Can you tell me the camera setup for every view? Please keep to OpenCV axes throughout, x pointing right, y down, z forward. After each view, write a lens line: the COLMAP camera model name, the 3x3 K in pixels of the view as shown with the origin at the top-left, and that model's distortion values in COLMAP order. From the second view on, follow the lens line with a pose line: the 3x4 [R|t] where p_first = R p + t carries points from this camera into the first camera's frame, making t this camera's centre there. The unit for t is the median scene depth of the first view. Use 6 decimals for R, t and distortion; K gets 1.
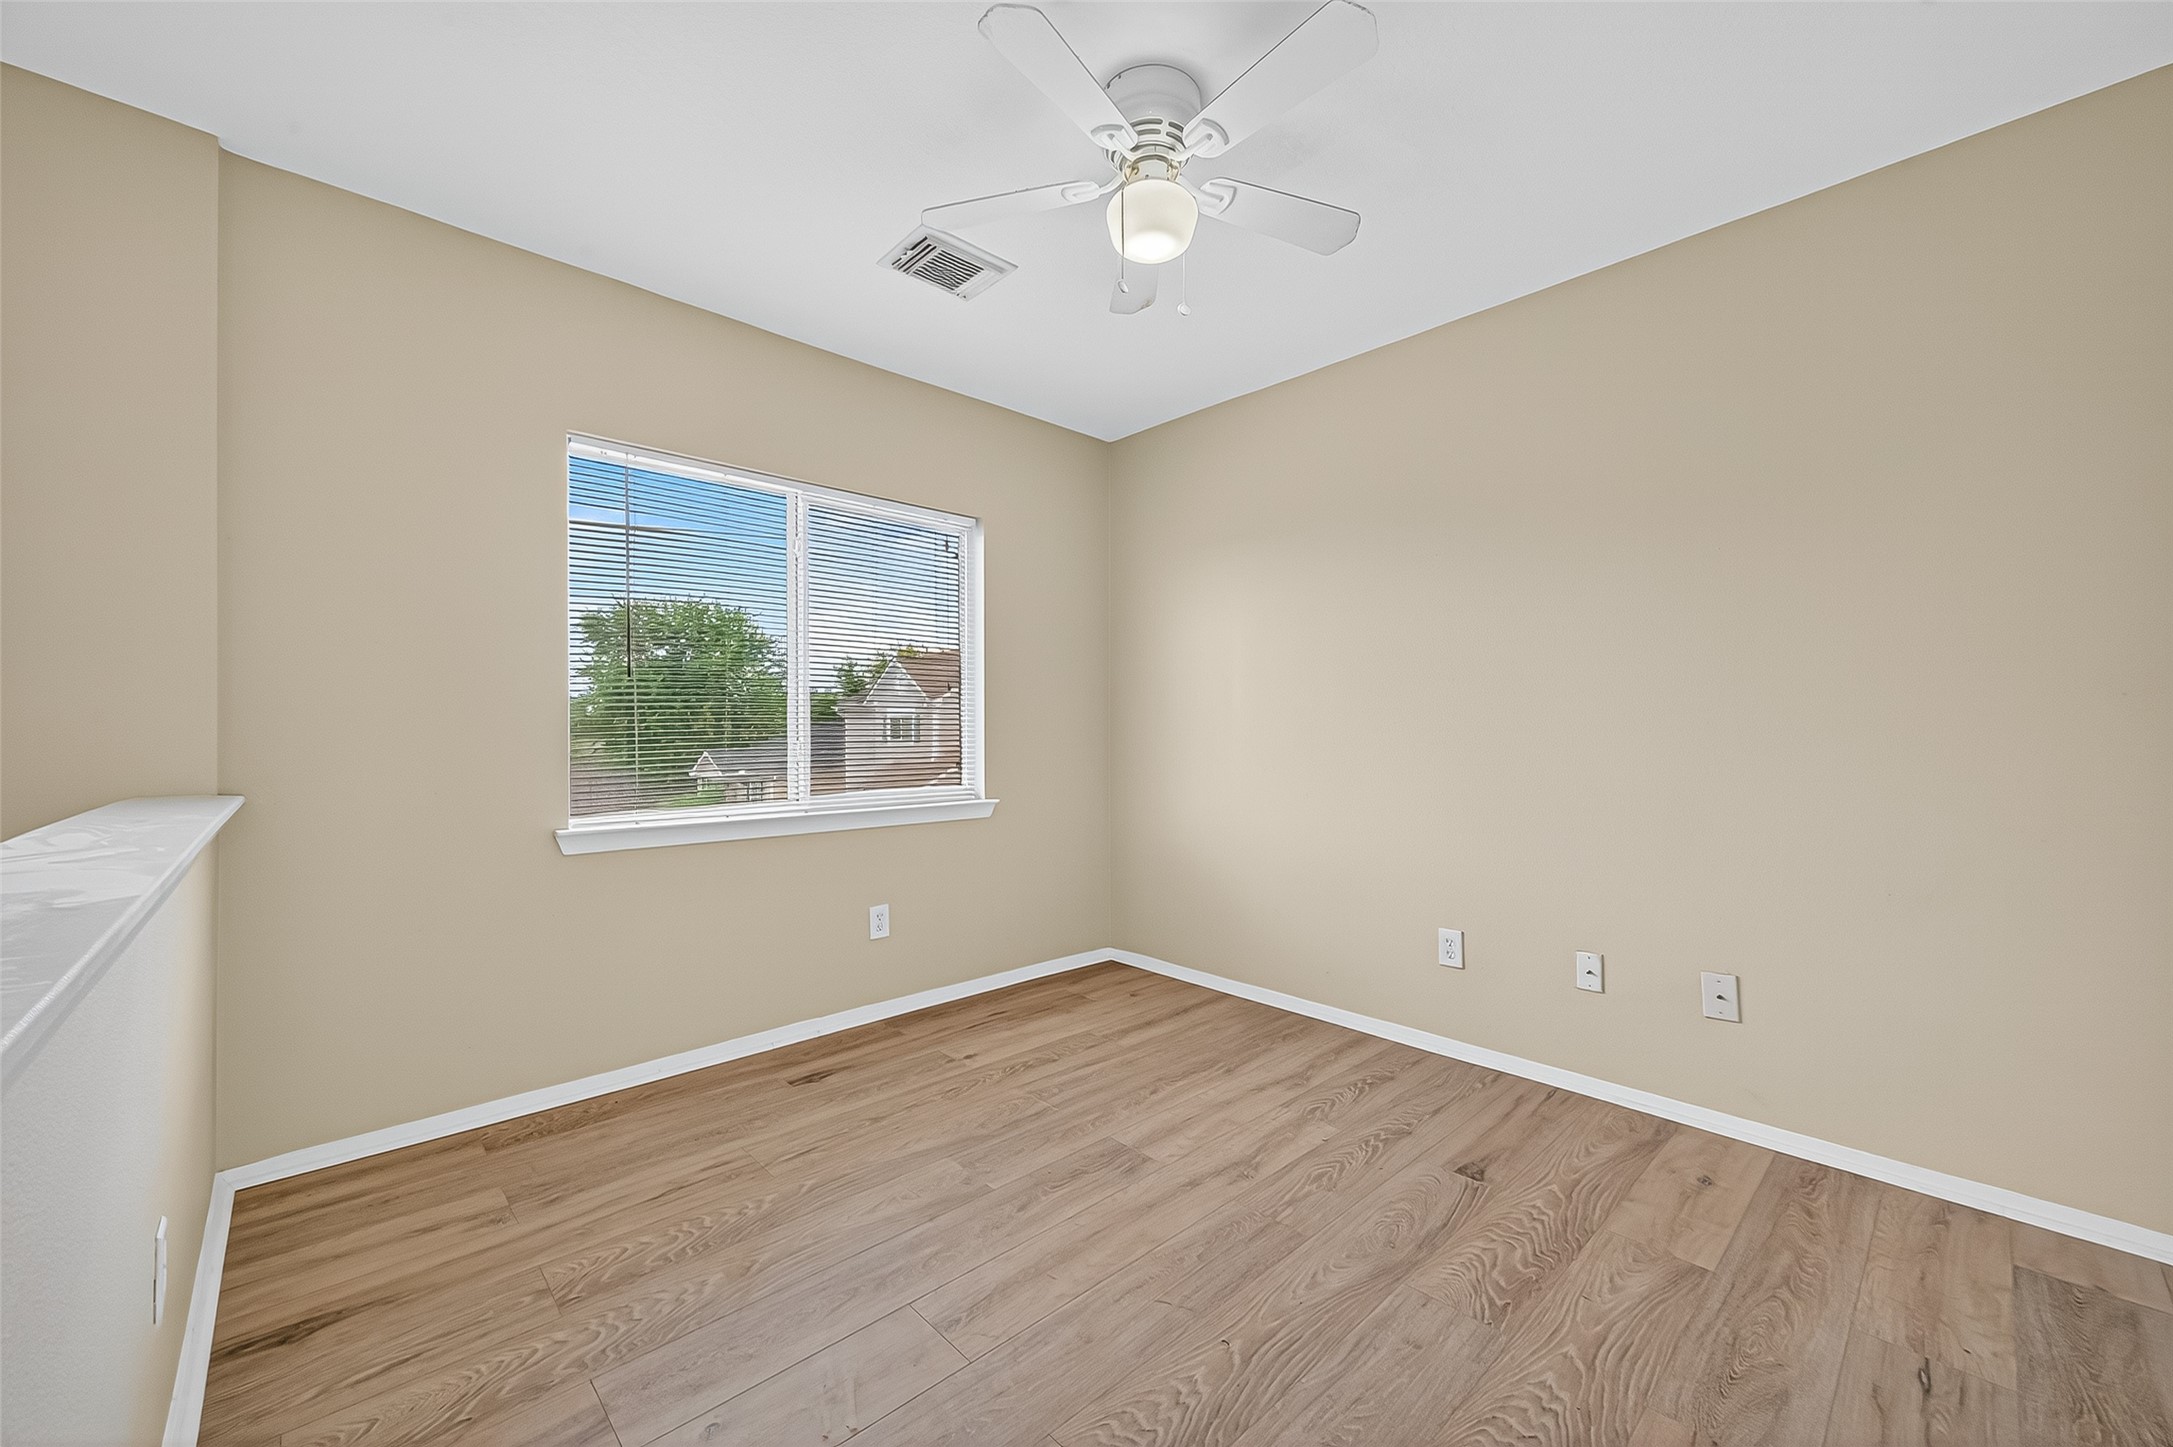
lens RADIAL K [[848.8, 0, 1105.5], [0, 848.8, 726.3], [0, 0, 1]] dist [0.002158, -0.000059]
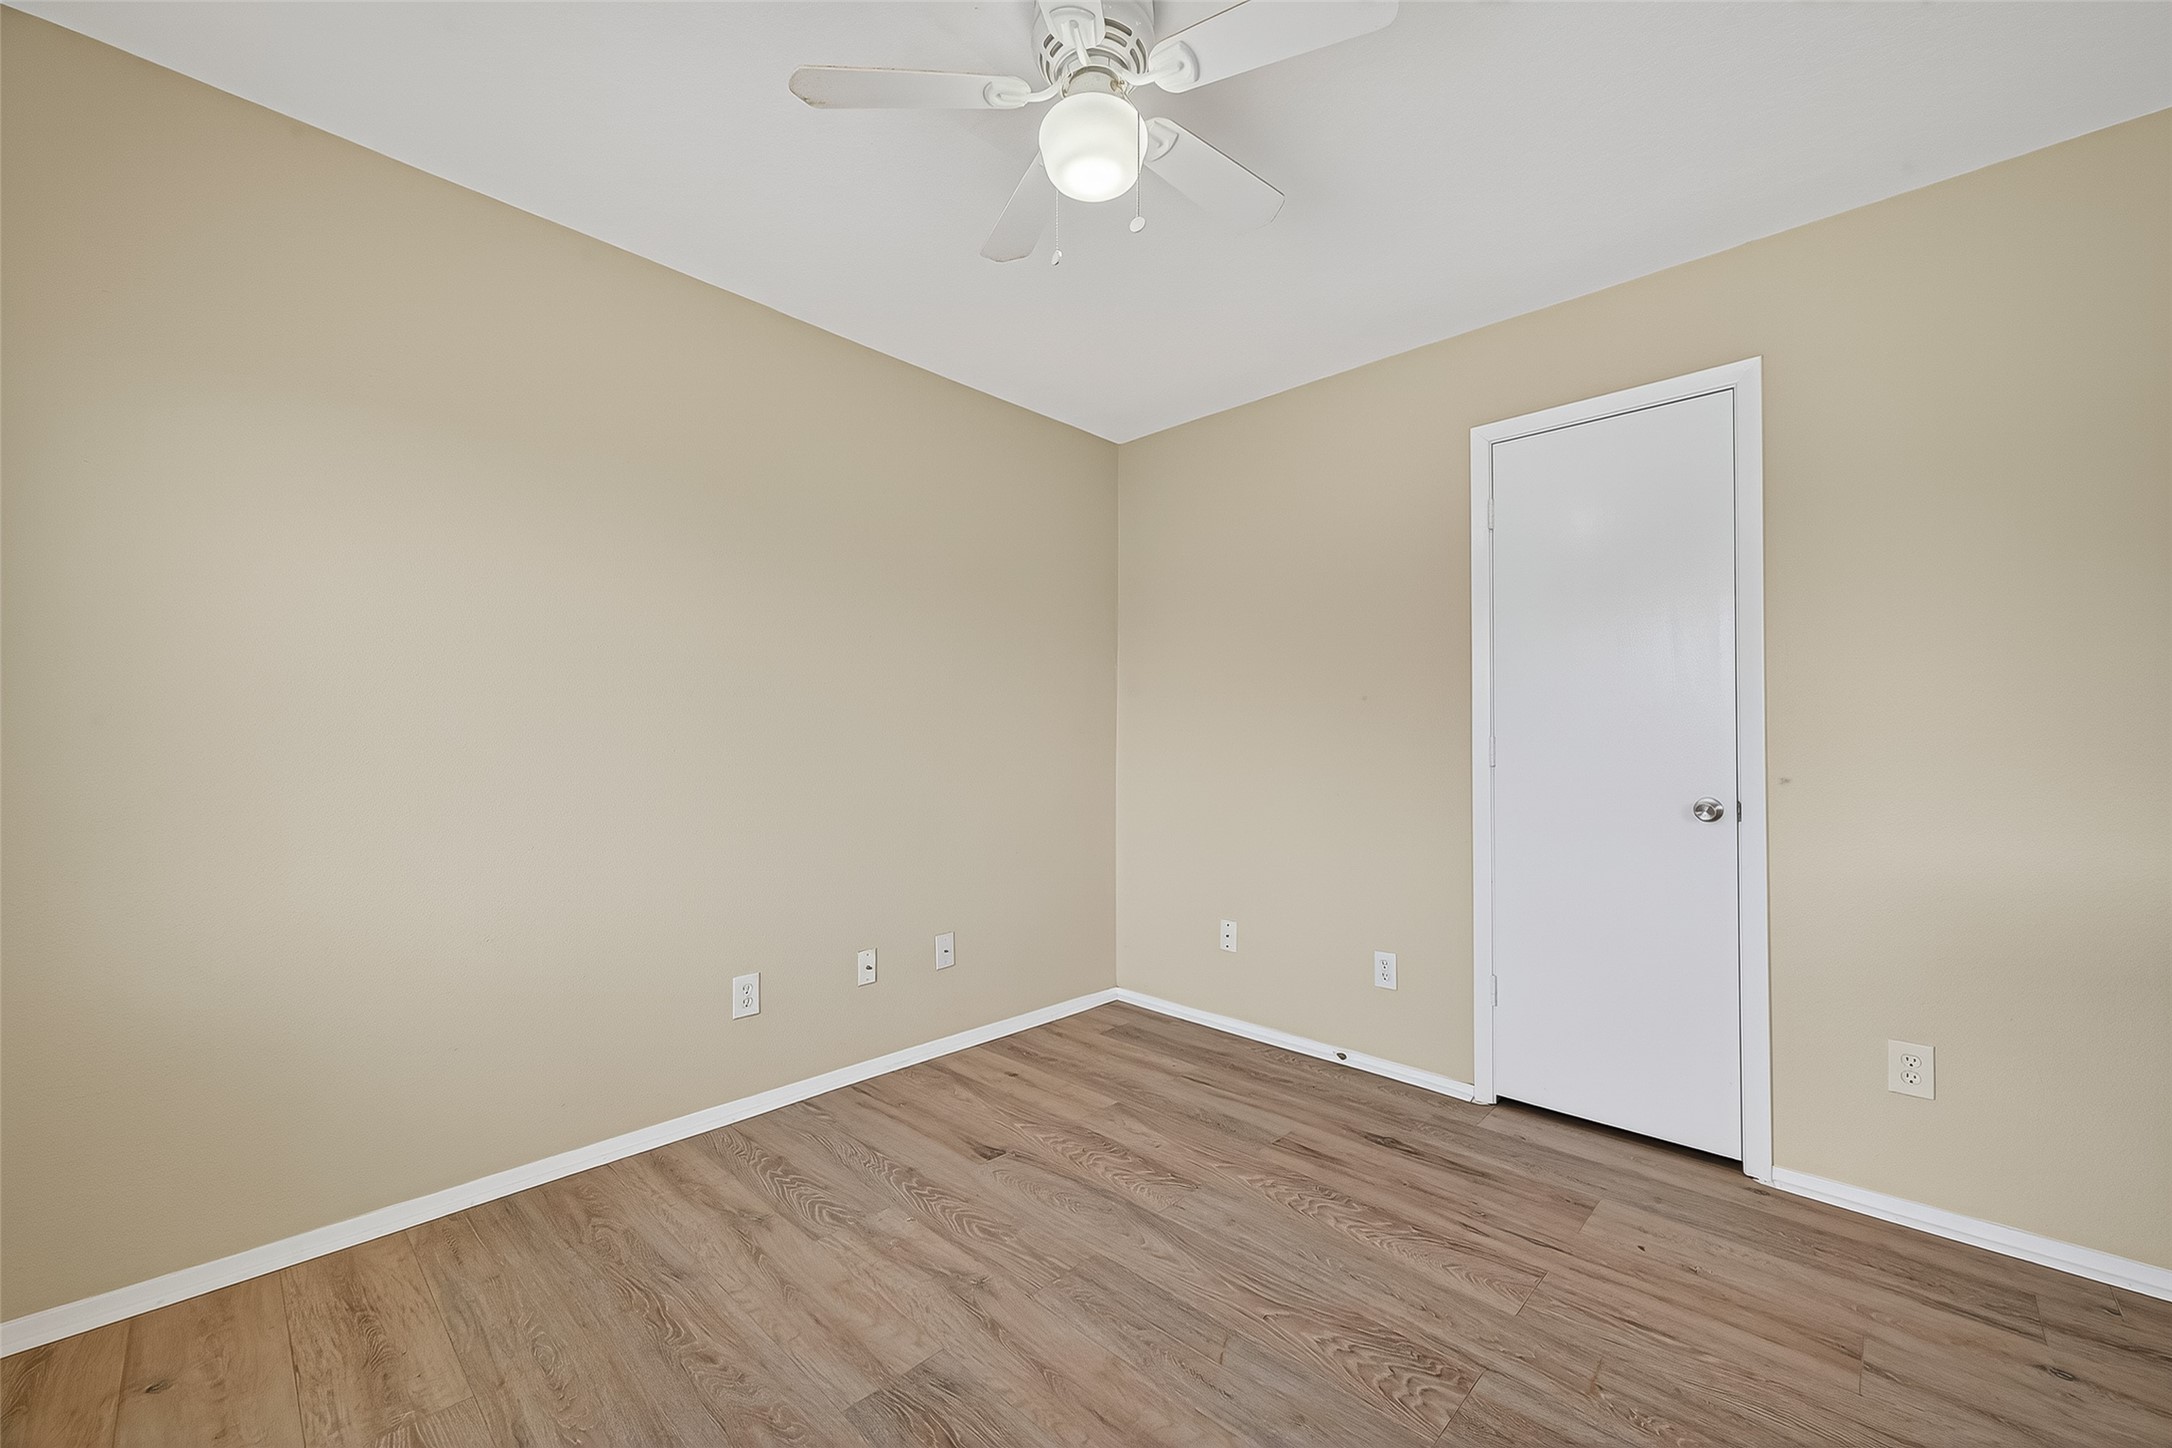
lens RADIAL K [[848.4, 0, 1089.4], [0, 848.4, 726.6], [0, 0, 1]] dist [0.002158, -0.000059]
pose [[-0.043199, 0.021548, 0.998834, -0.668675], [-0.003915, 0.999756, -0.021737, -0.004737], [-0.999059, -0.004849, -0.043104, 0.896975]]
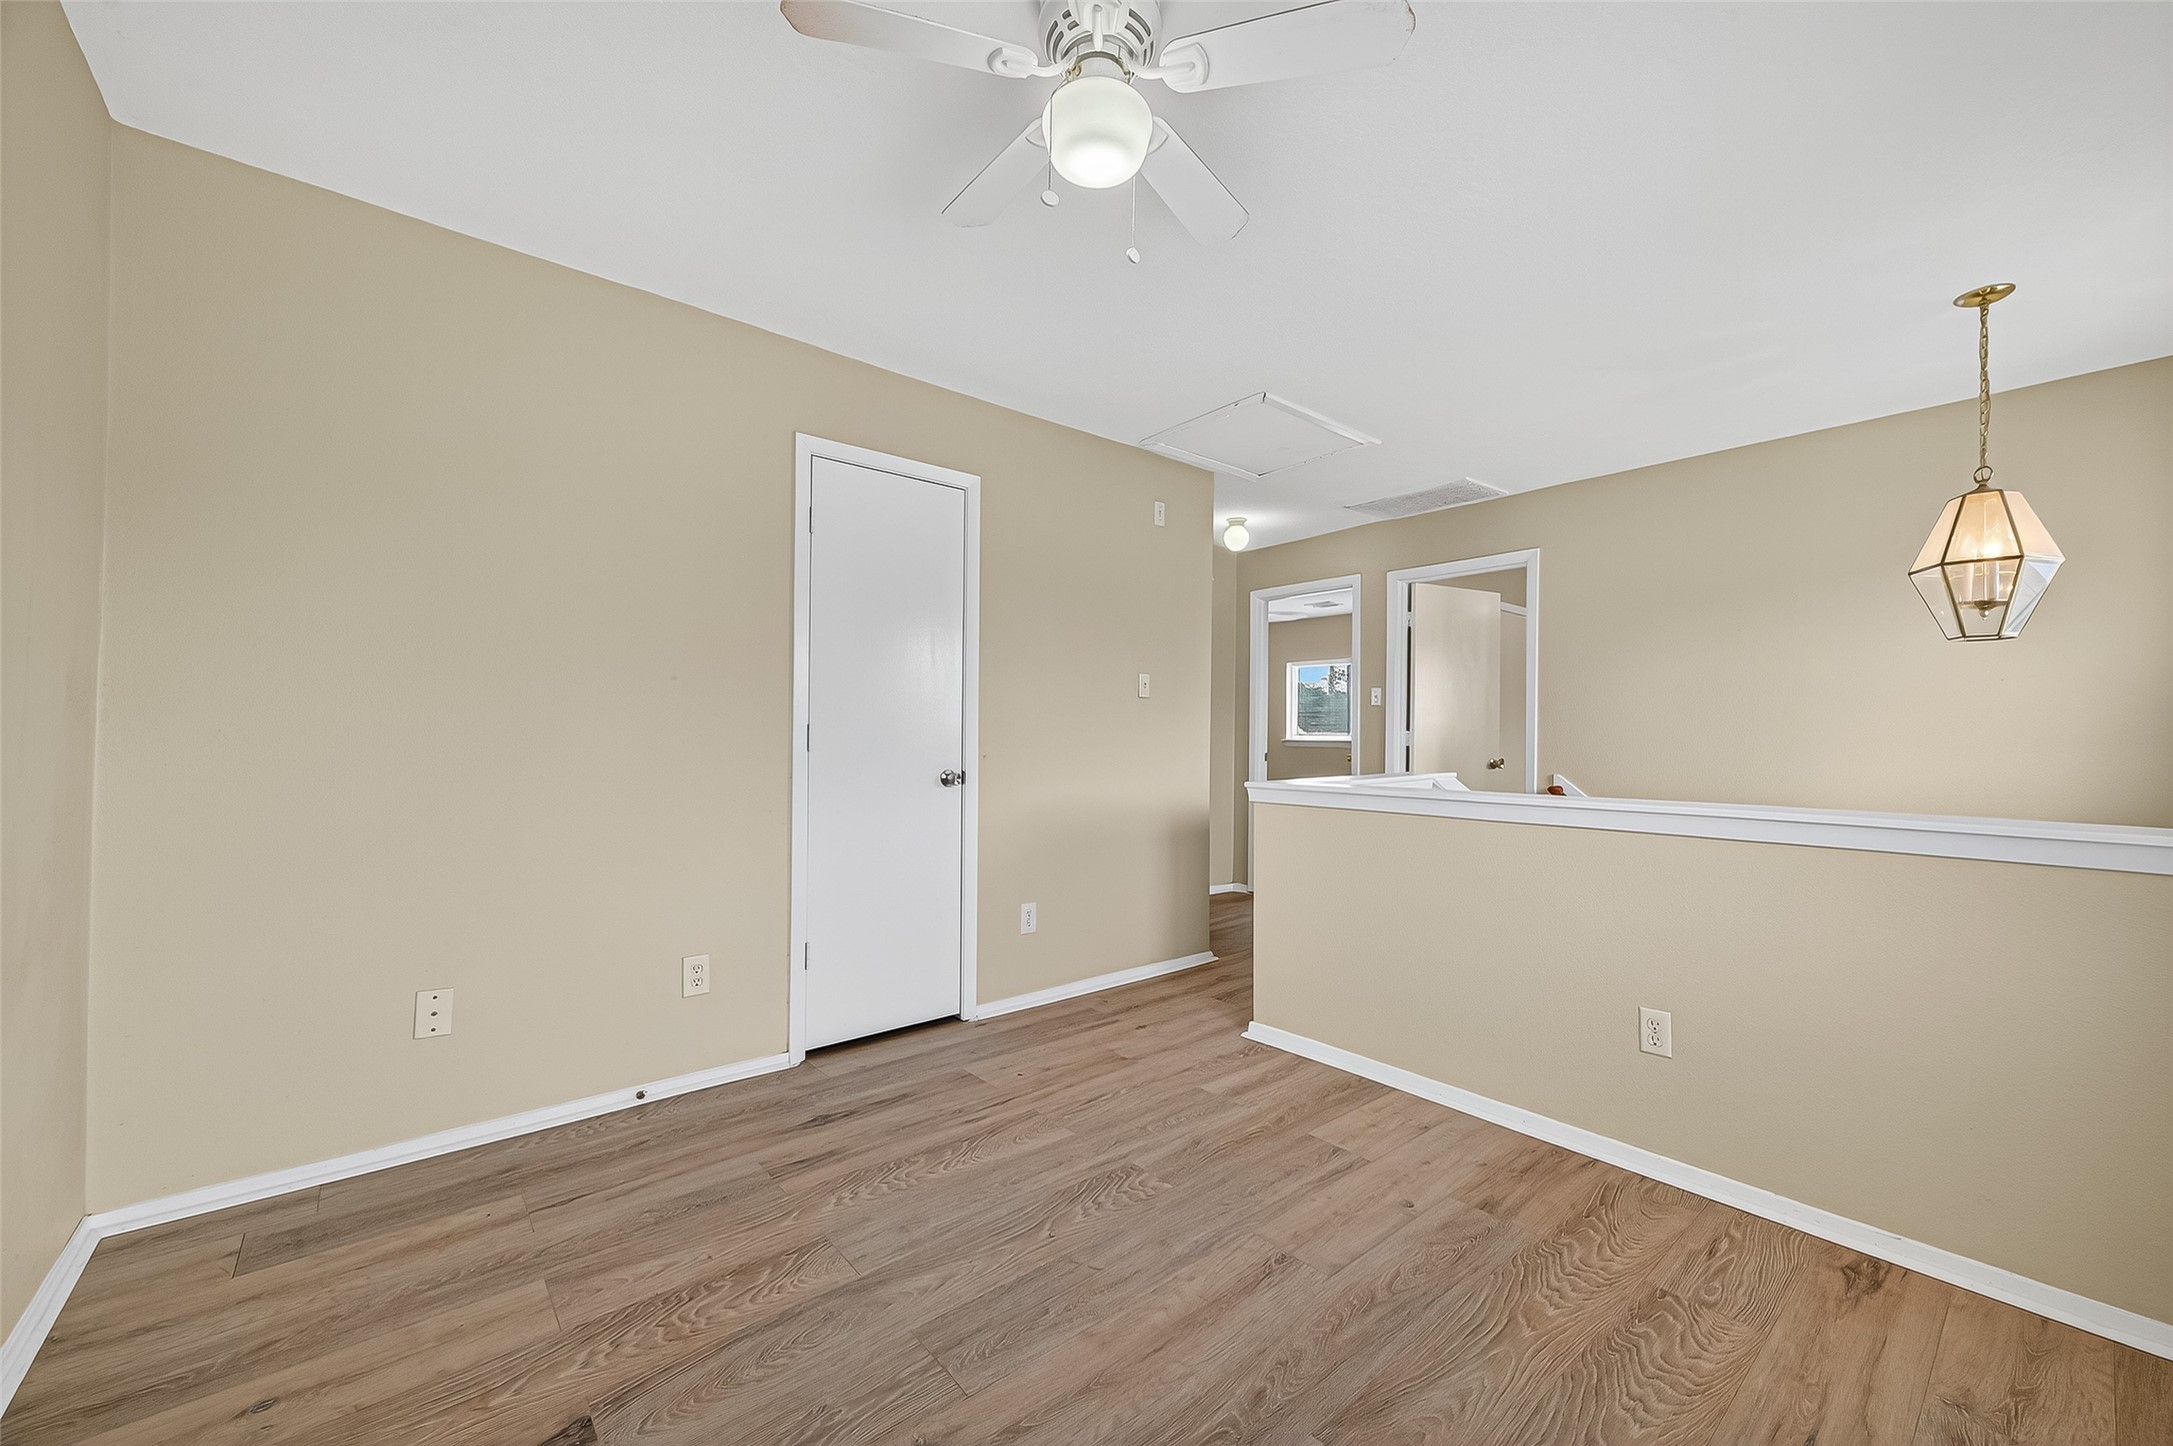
lens RADIAL K [[848.8, 0, 1106.0], [0, 848.8, 718.1], [0, 0, 1]] dist [0.002158, -0.000059]
pose [[-0.998311, -0.004600, 0.057907, -0.004373], [-0.005694, 0.999808, -0.018738, -0.006072], [-0.057809, -0.019036, -0.998146, 1.581380]]
